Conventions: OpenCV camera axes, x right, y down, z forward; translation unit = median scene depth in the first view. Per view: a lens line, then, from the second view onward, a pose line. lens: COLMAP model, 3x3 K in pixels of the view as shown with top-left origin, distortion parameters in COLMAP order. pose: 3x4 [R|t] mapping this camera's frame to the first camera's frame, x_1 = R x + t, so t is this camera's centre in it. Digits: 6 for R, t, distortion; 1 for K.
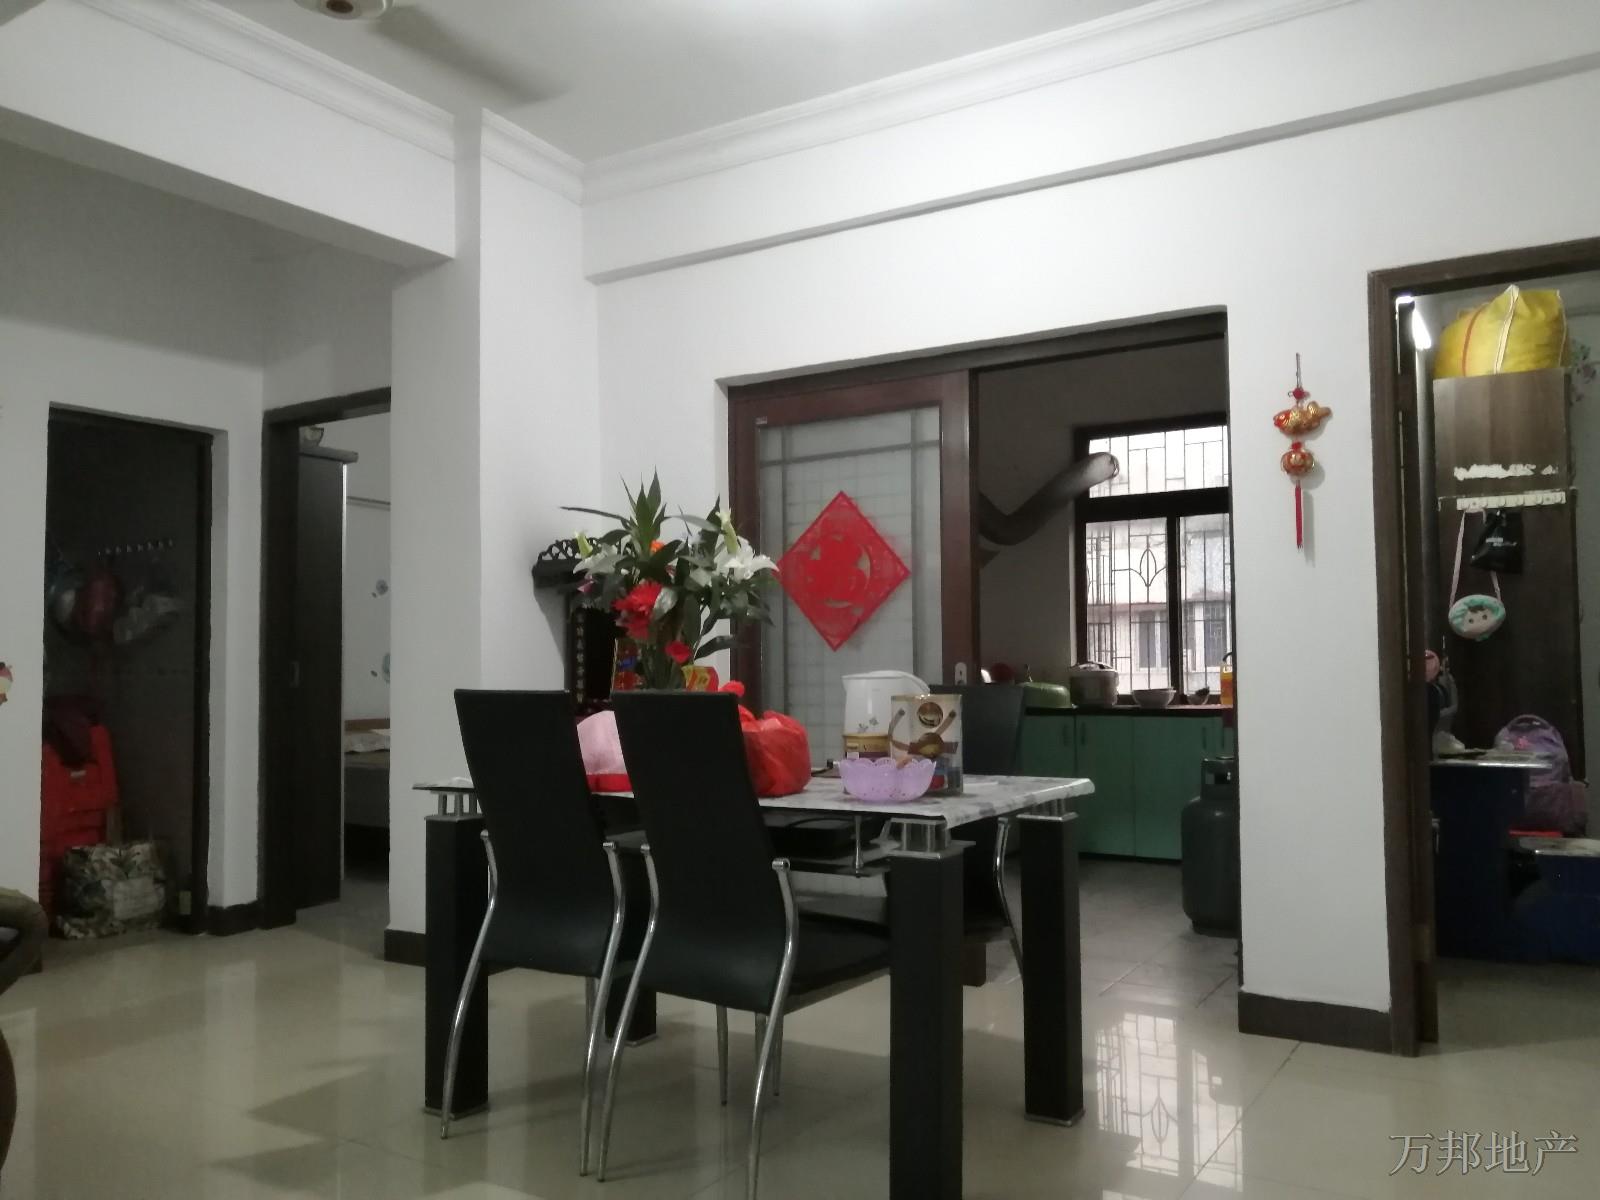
lens RADIAL K [[1261.5, 0, 795.9], [0, 1261.5, 602.2], [0, 0, 1]] dist [0.010157, -0.014169]
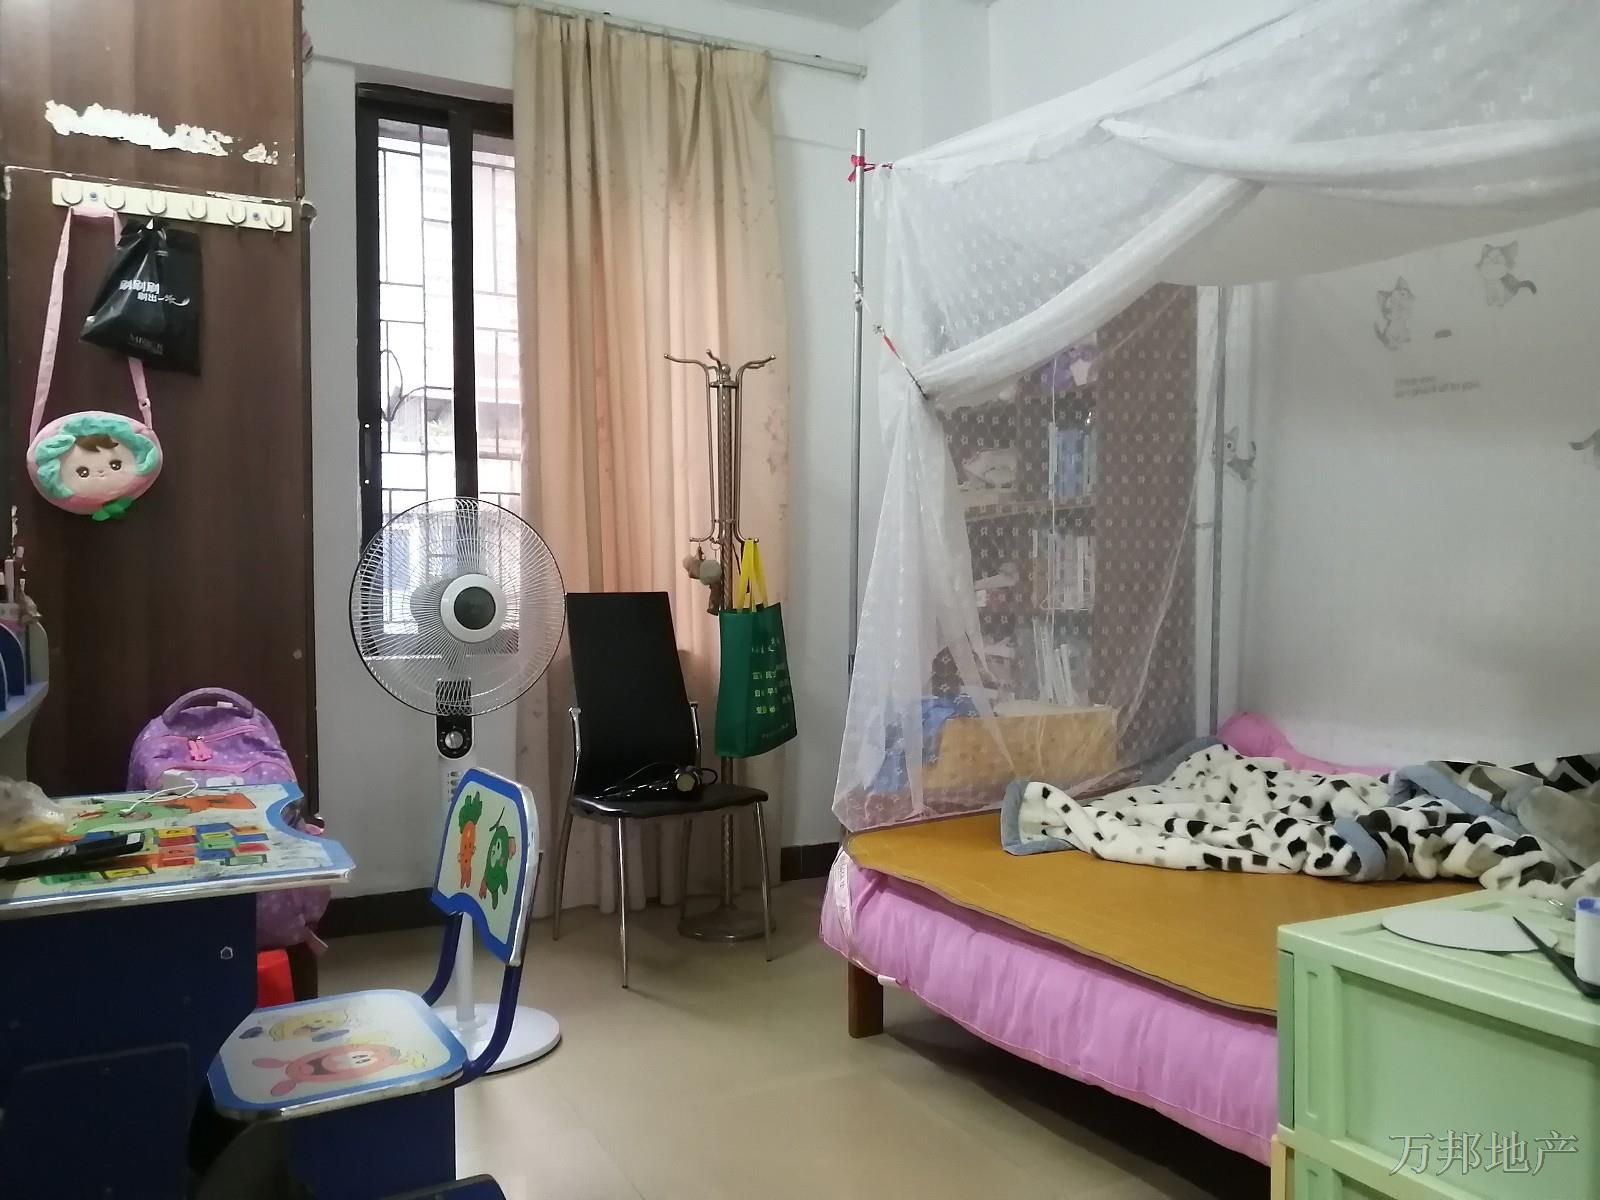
lens RADIAL K [[1261.5, 0, 804.2], [0, 1261.5, 604.8], [0, 0, 1]] dist [0.010157, -0.014169]
pose [[0.518656, -0.016253, 0.854828, 0.299971], [-0.041196, 0.998183, 0.043973, 0.030757], [-0.853990, -0.058022, 0.517044, 0.577552]]
